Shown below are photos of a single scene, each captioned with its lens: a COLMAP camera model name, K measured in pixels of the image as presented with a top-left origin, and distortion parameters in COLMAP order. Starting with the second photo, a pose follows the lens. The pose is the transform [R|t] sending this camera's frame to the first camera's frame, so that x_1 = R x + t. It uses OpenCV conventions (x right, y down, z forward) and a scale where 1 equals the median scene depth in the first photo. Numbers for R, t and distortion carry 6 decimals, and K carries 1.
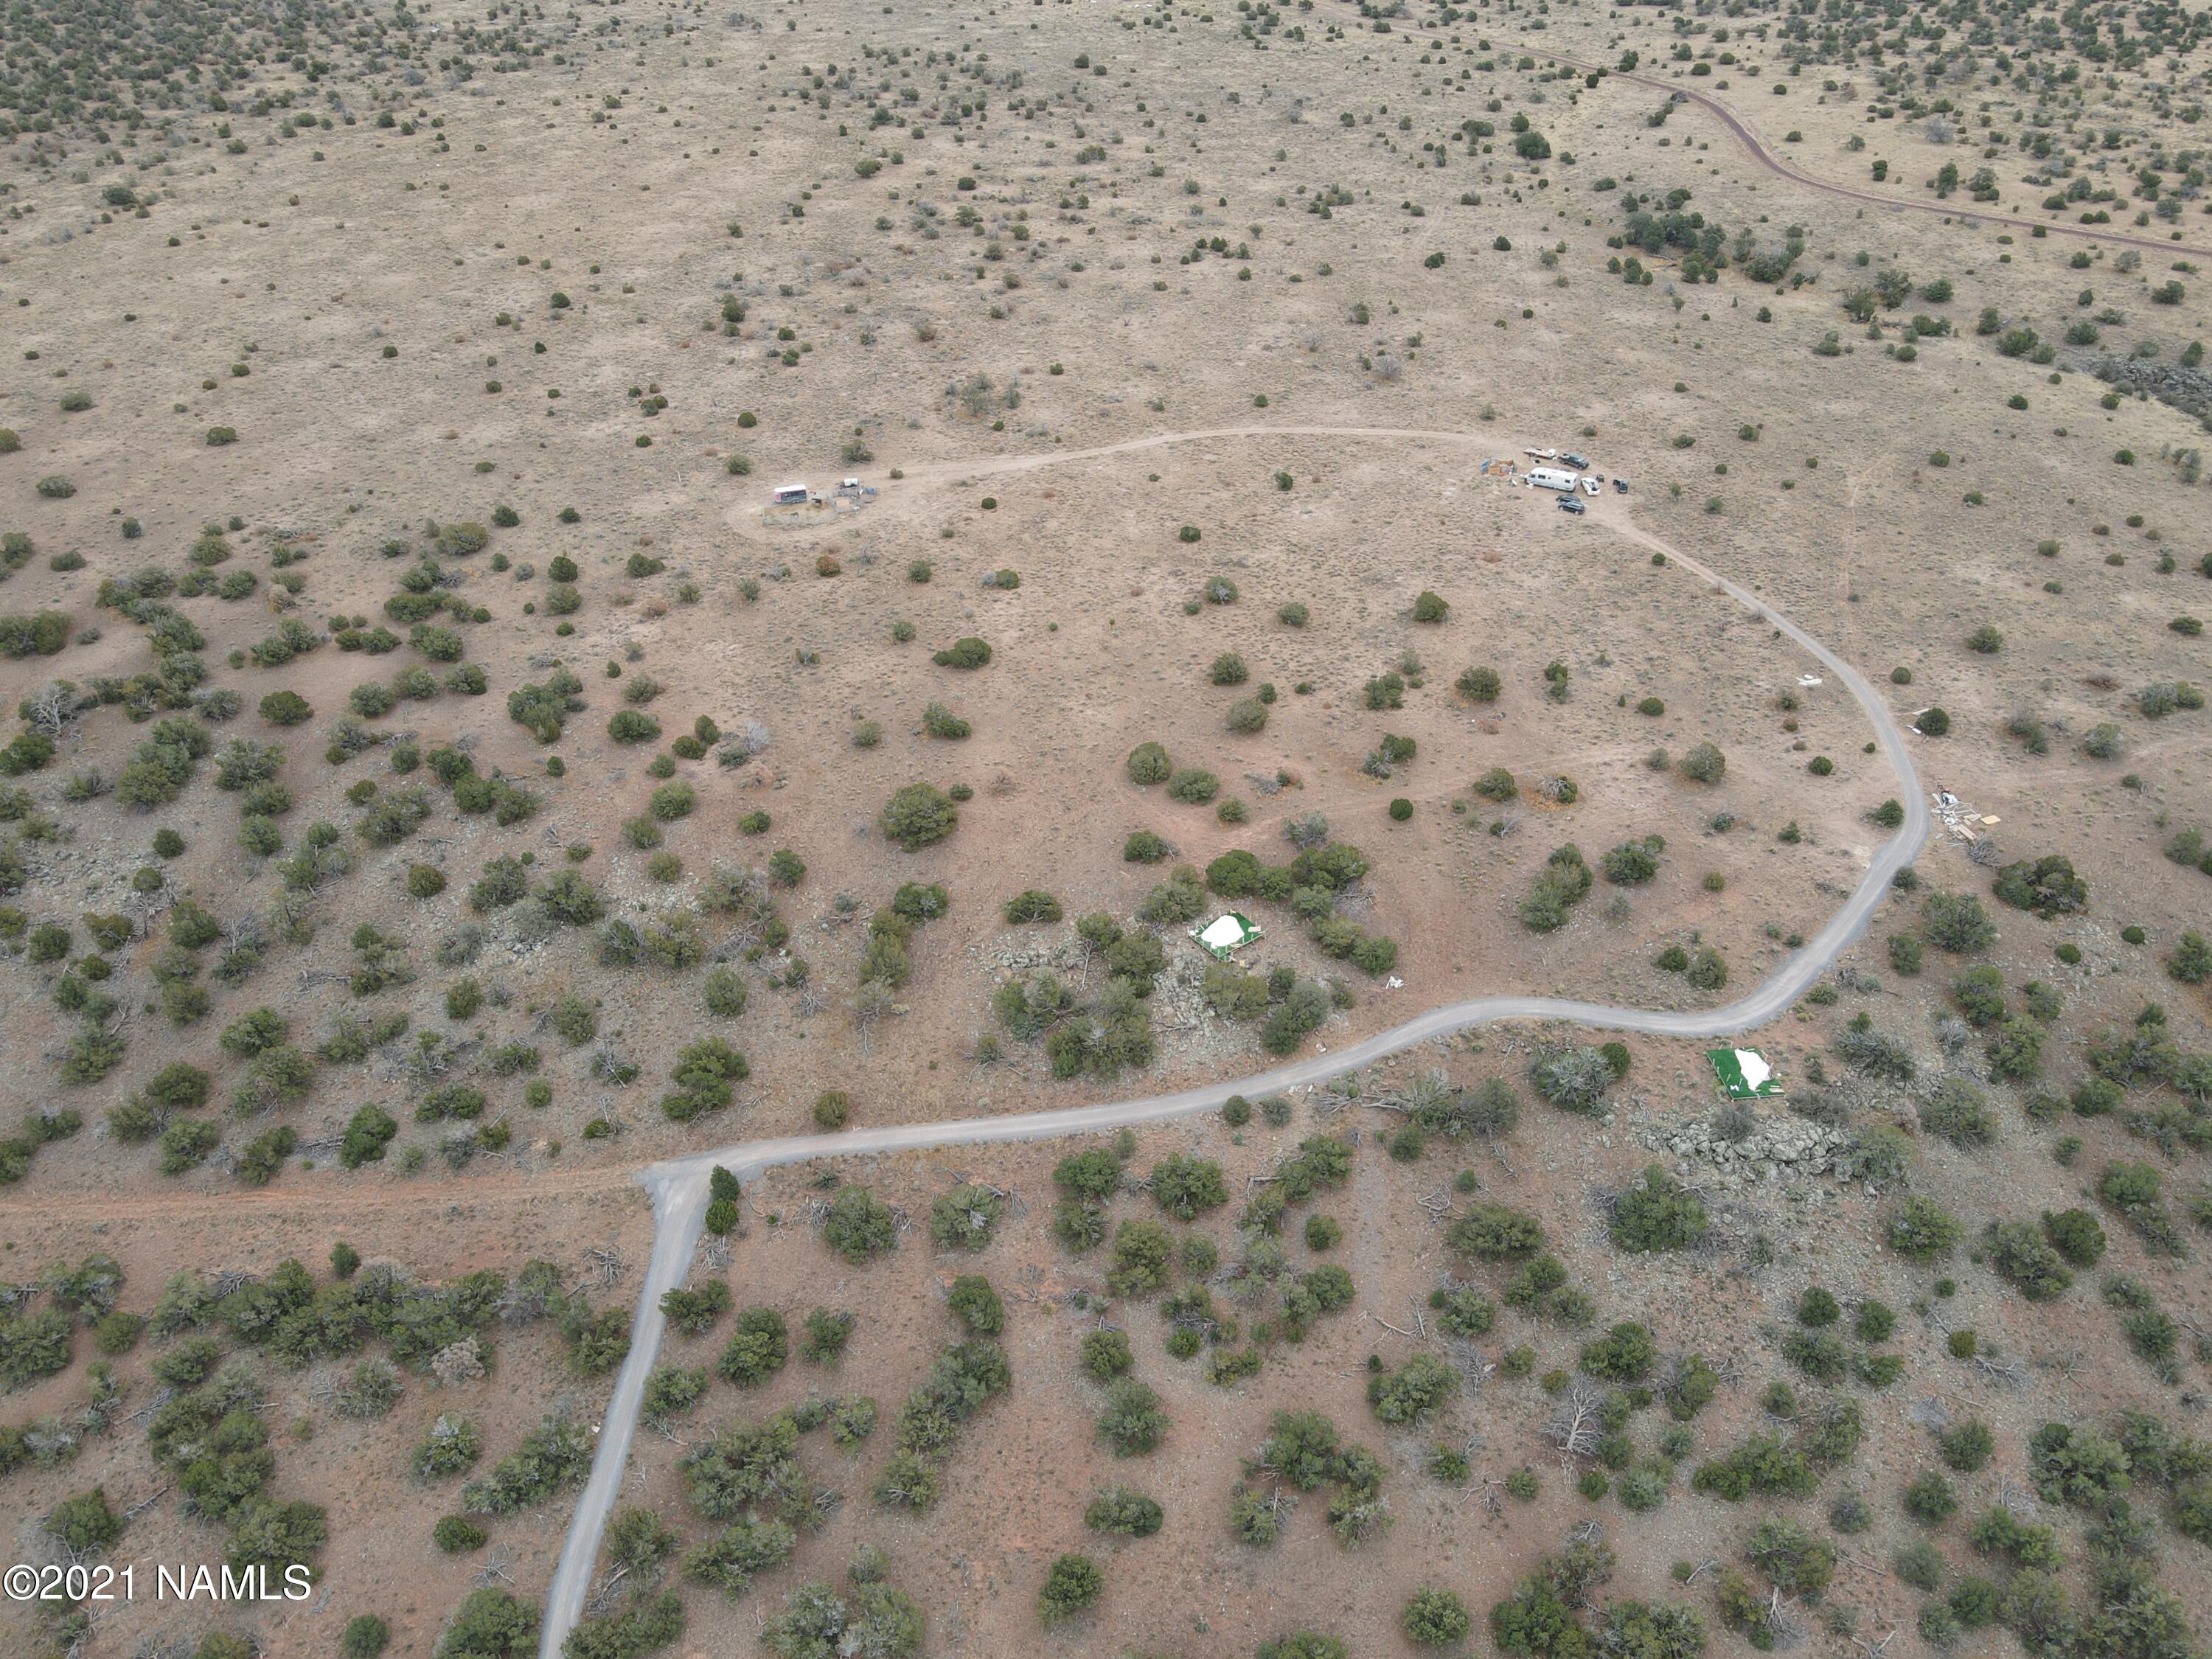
lens RADIAL K [[1617.3, 0, 1106.0], [0, 1617.3, 829.5], [0, 0, 1]] dist [0.003318, 0.018327]
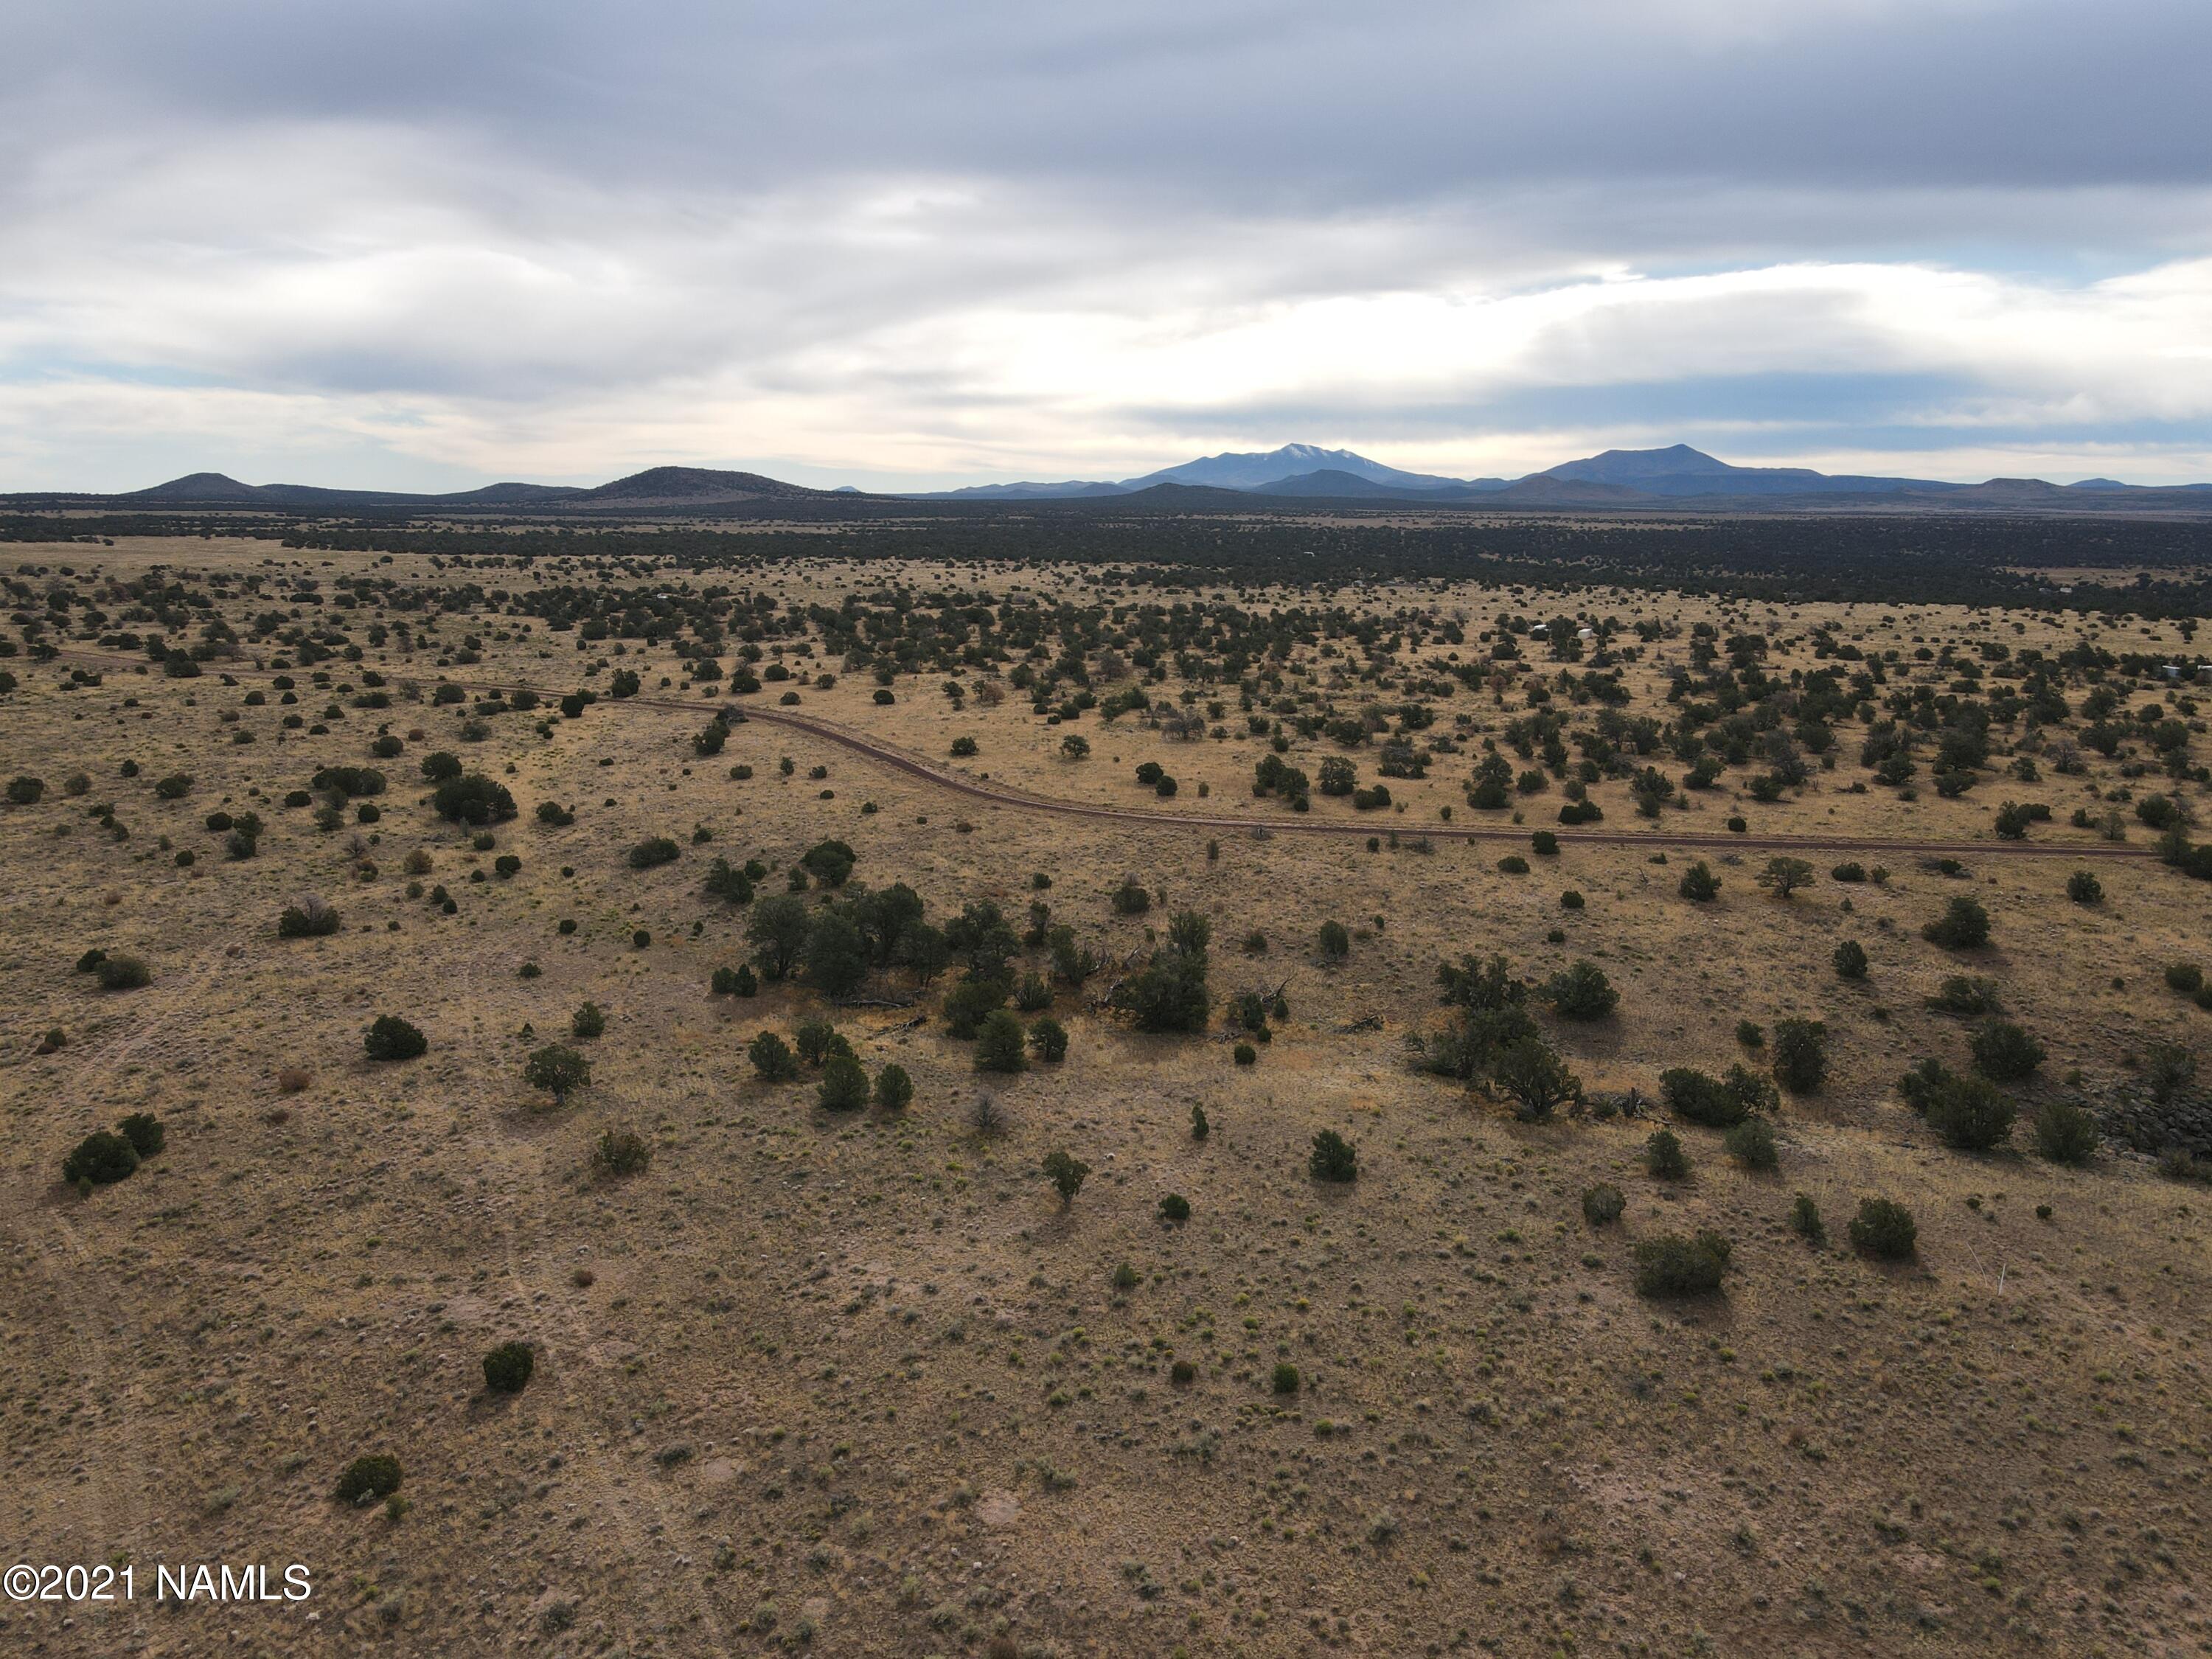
lens RADIAL K [[1617.3, 0, 1106.0], [0, 1617.3, 829.5], [0, 0, 1]] dist [0.003318, 0.018327]
pose [[0.829021, -0.093853, 0.551286, 0.200112], [0.308988, 0.898544, -0.311682, -0.272019], [-0.466102, 0.428732, 0.773911, 0.712799]]
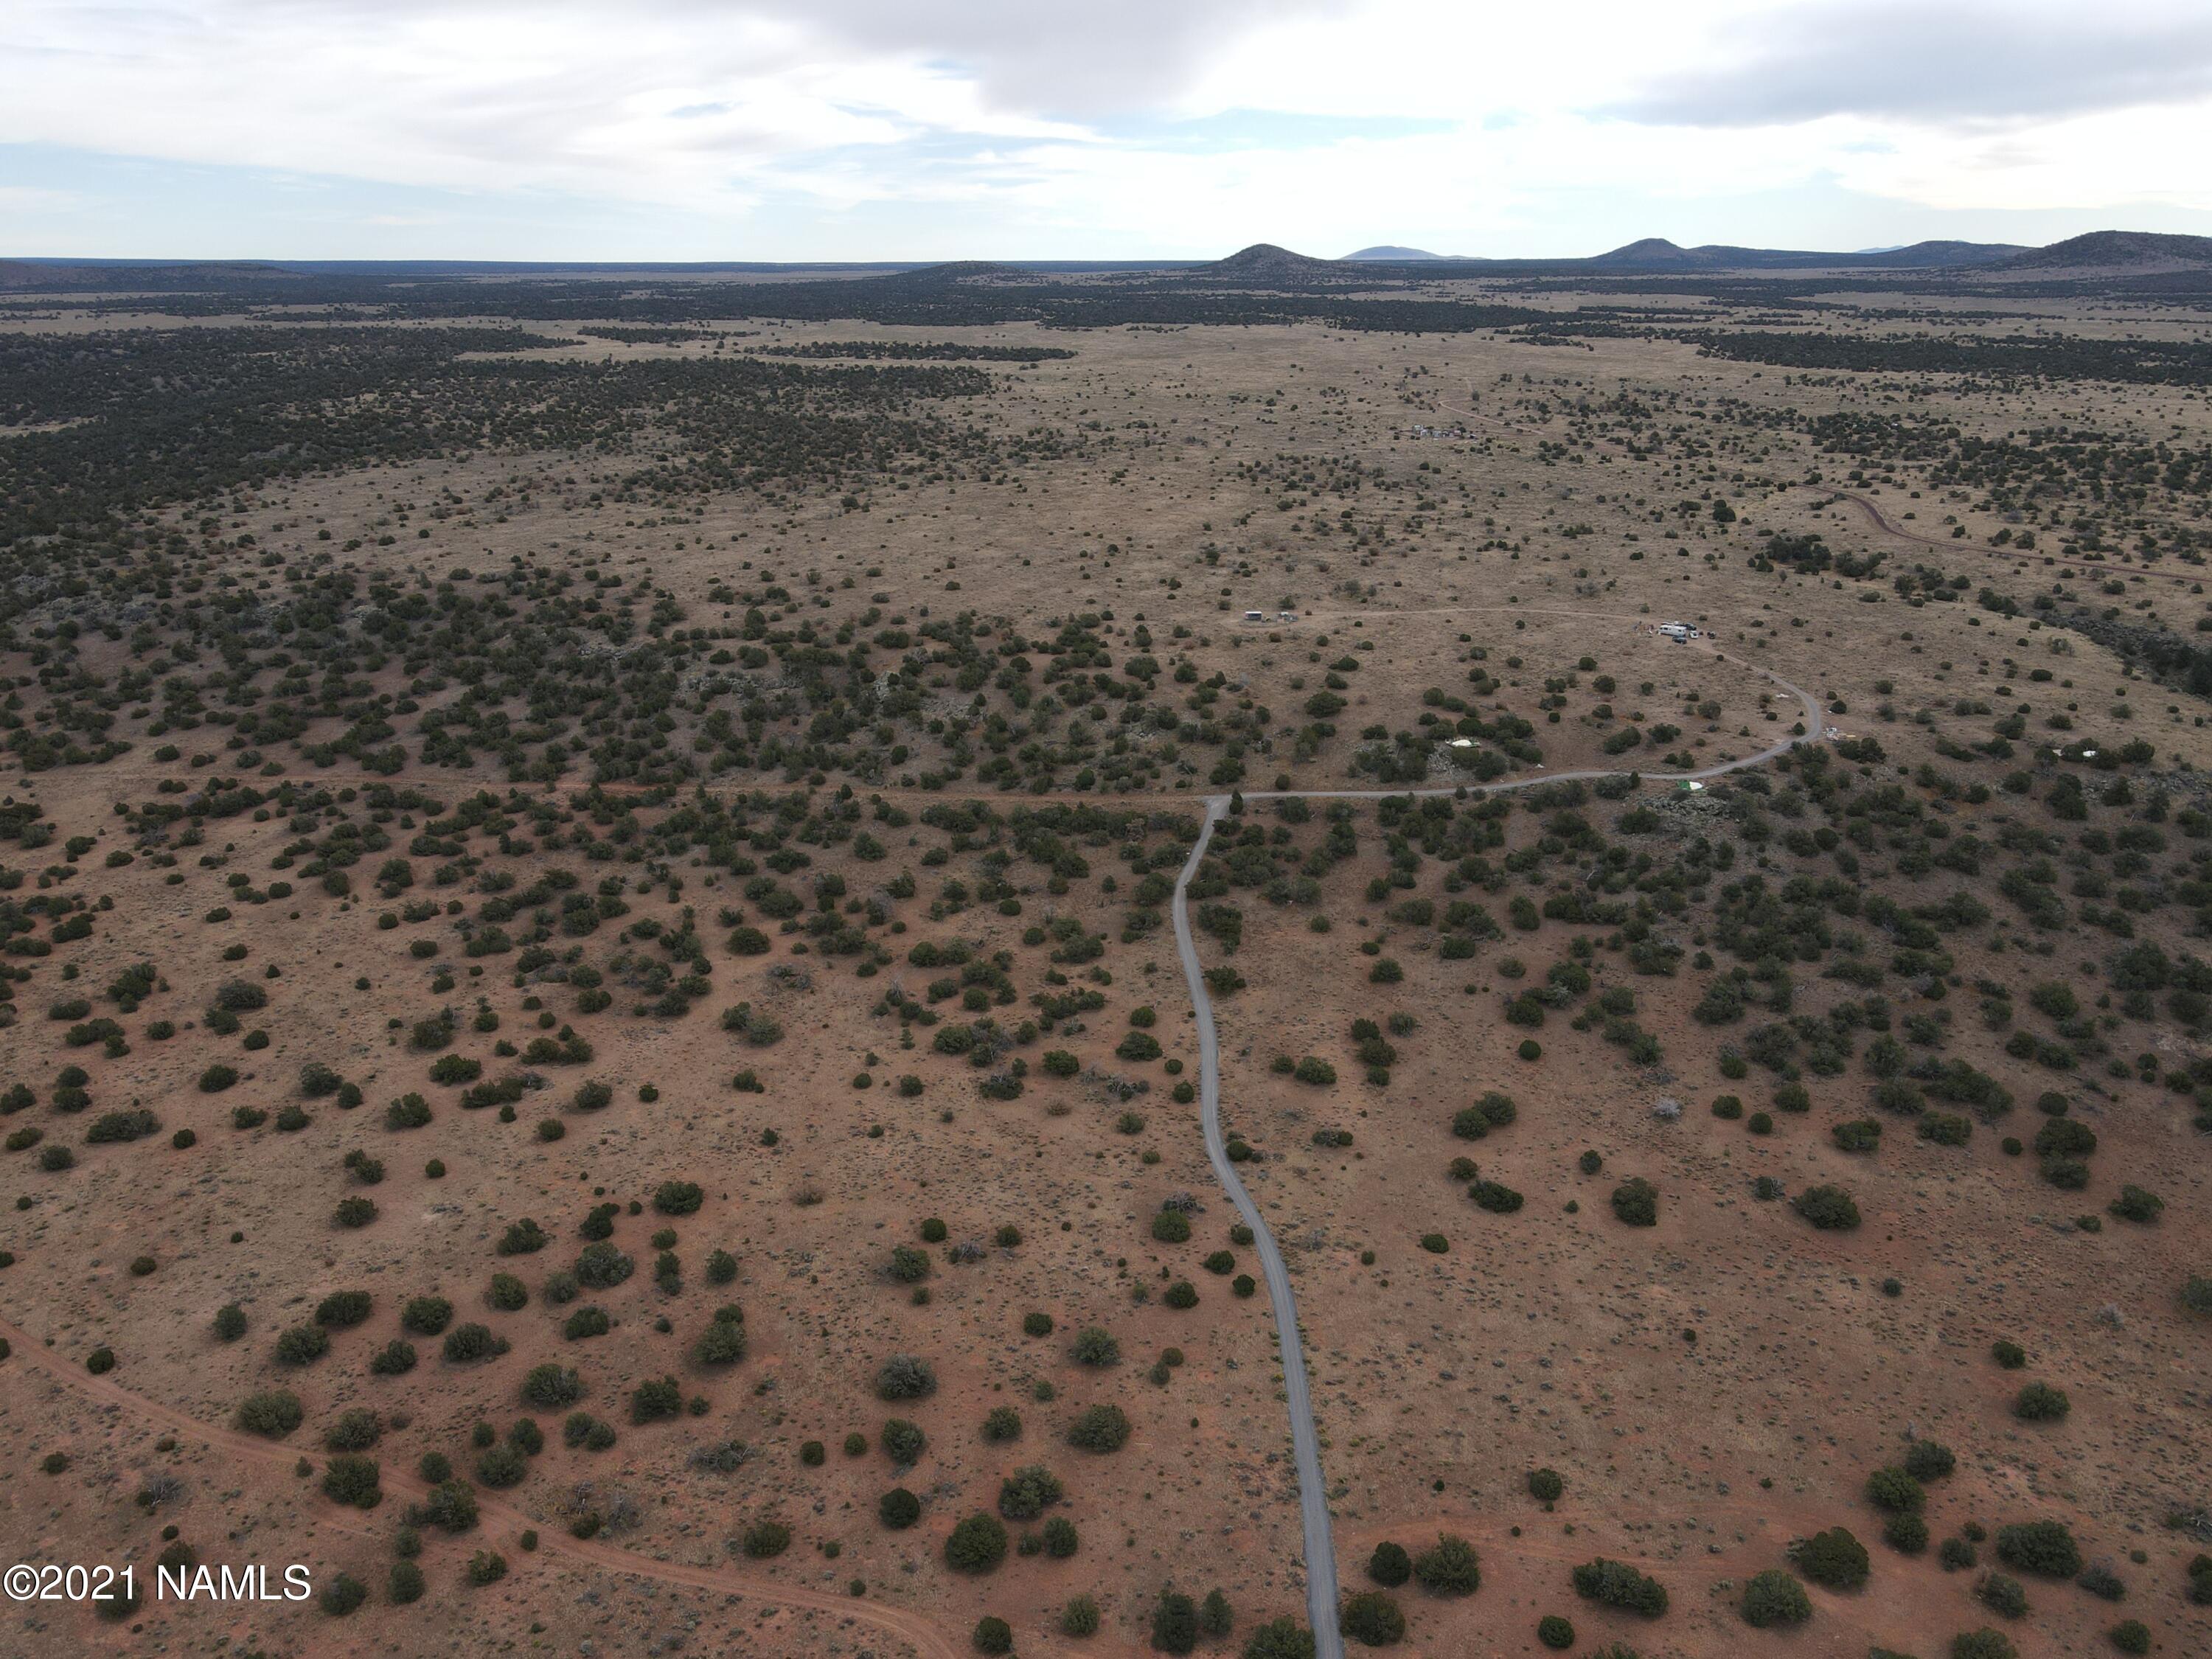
lens RADIAL K [[1617.3, 0, 1106.0], [0, 1617.3, 829.5], [0, 0, 1]] dist [0.003318, 0.018327]
pose [[0.978411, 0.078197, -0.191304, 0.014333], [-0.125927, 0.959546, -0.251823, 0.395839], [0.163873, 0.270476, 0.948677, -0.565624]]
